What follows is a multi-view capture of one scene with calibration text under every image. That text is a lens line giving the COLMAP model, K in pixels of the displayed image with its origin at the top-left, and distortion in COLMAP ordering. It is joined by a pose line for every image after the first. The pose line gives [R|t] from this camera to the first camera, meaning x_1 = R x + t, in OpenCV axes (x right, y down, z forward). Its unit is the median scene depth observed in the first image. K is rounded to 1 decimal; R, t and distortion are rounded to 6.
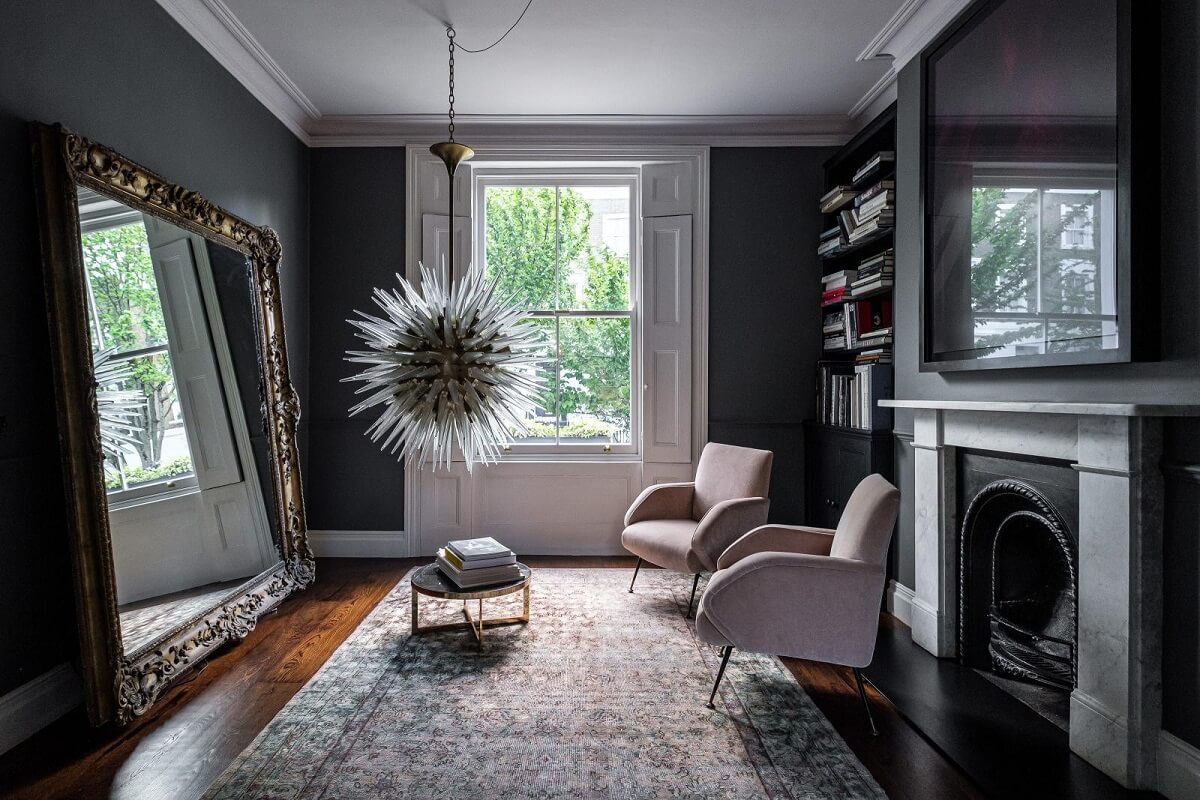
lens RADIAL K [[634.7, 0, 565.0], [0, 634.7, 386.6], [0, 0, 1]] dist [0.001977, -0.000376]
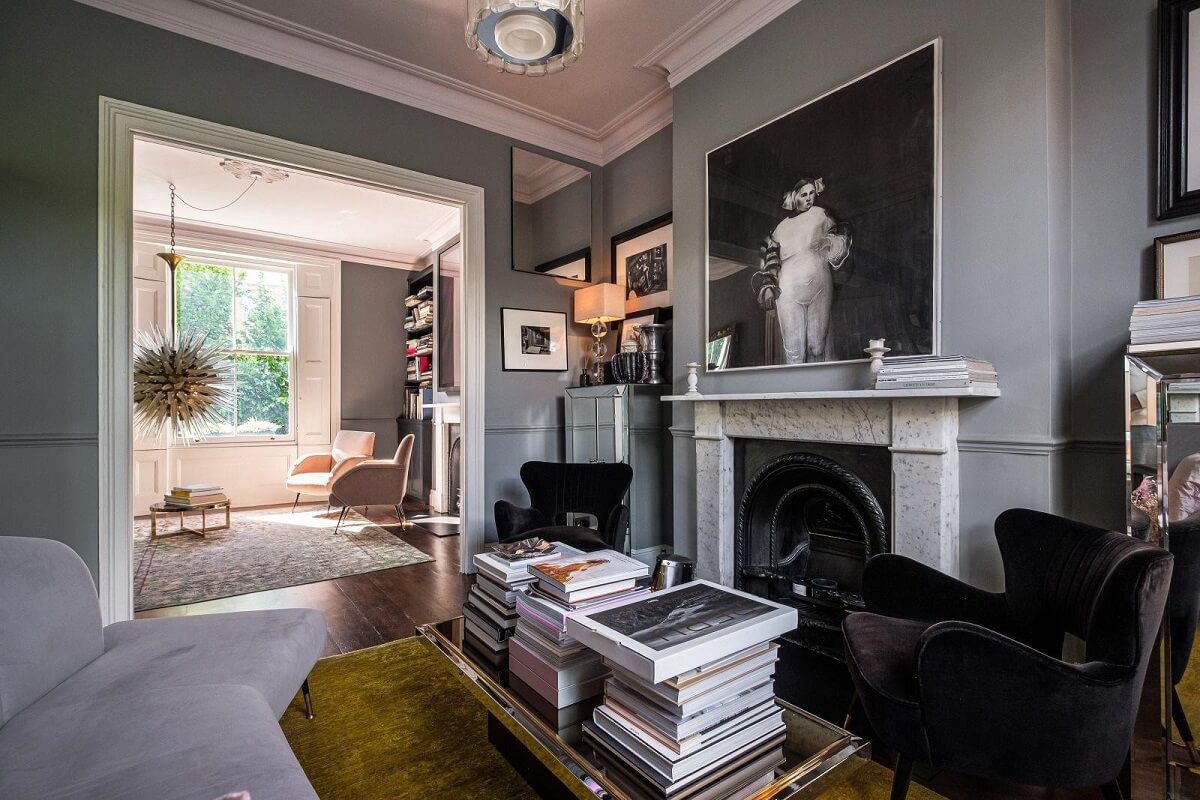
lens RADIAL K [[560.3, 0, 596.5], [0, 560.3, 412.8], [0, 0, 1]] dist [-0.001012, 0.000264]
pose [[0.809485, -0.004118, 0.587127, -0.132194], [-0.001307, 0.999960, 0.008815, 0.027082], [-0.587140, -0.007902, 0.809447, -0.807829]]
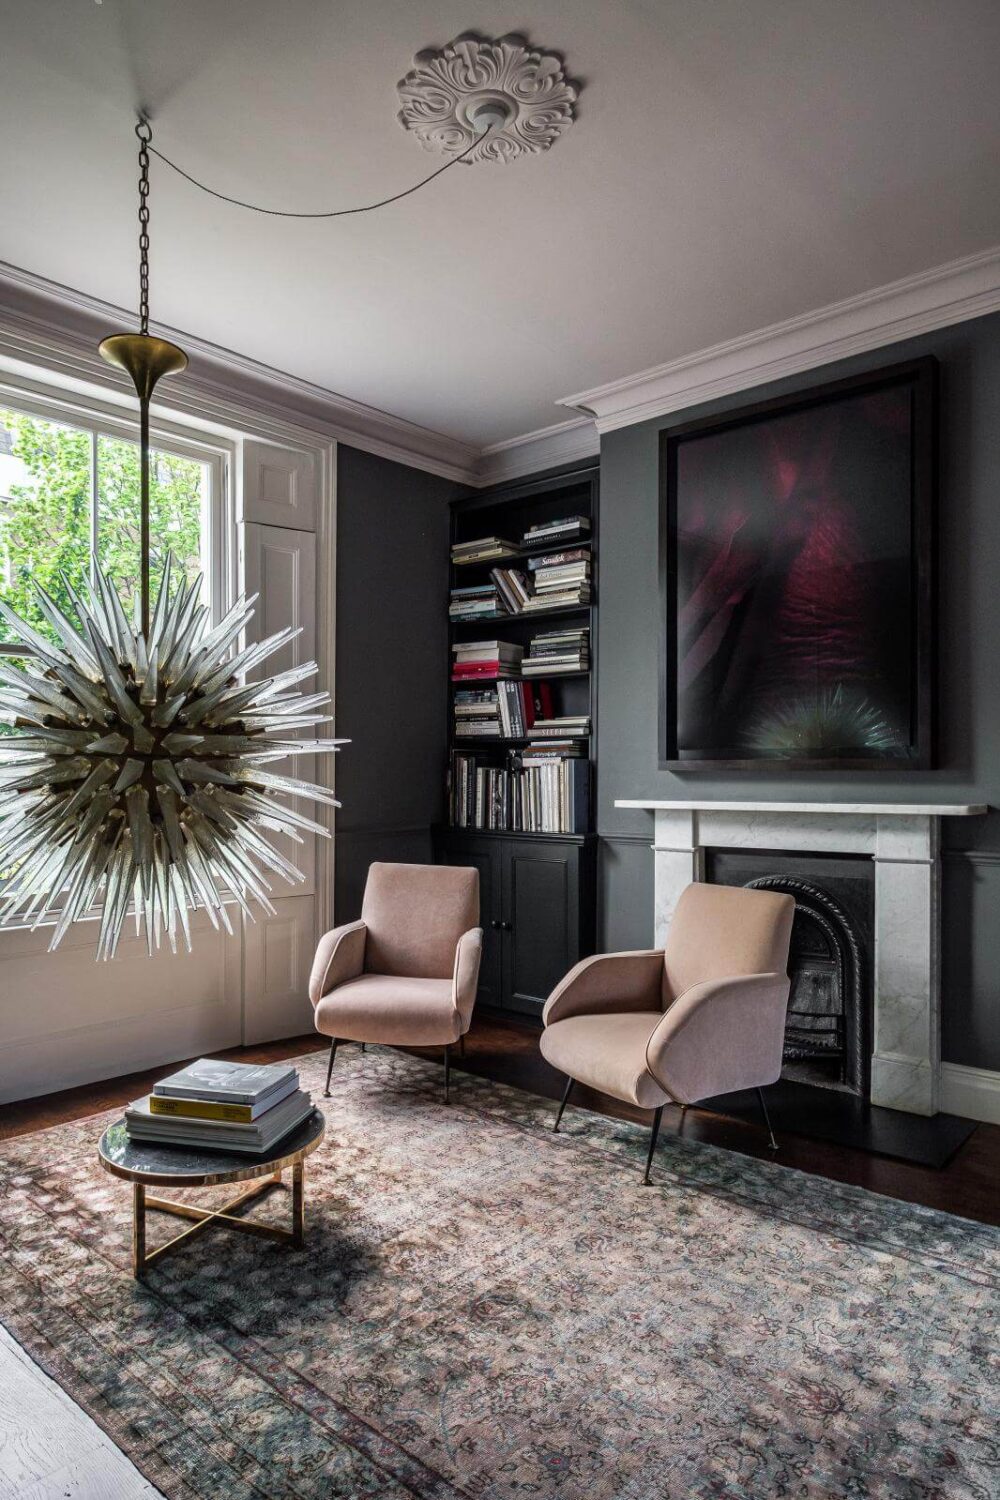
lens RADIAL K [[913.0, 0, 502.2], [0, 913.0, 777.3], [0, 0, 1]] dist [0.000241, 0.002072]
pose [[0.657180, -0.009070, 0.753679, -0.520843], [-0.001152, 0.999914, 0.013037, -0.024955], [-0.753733, -0.009437, 0.657113, 0.247222]]
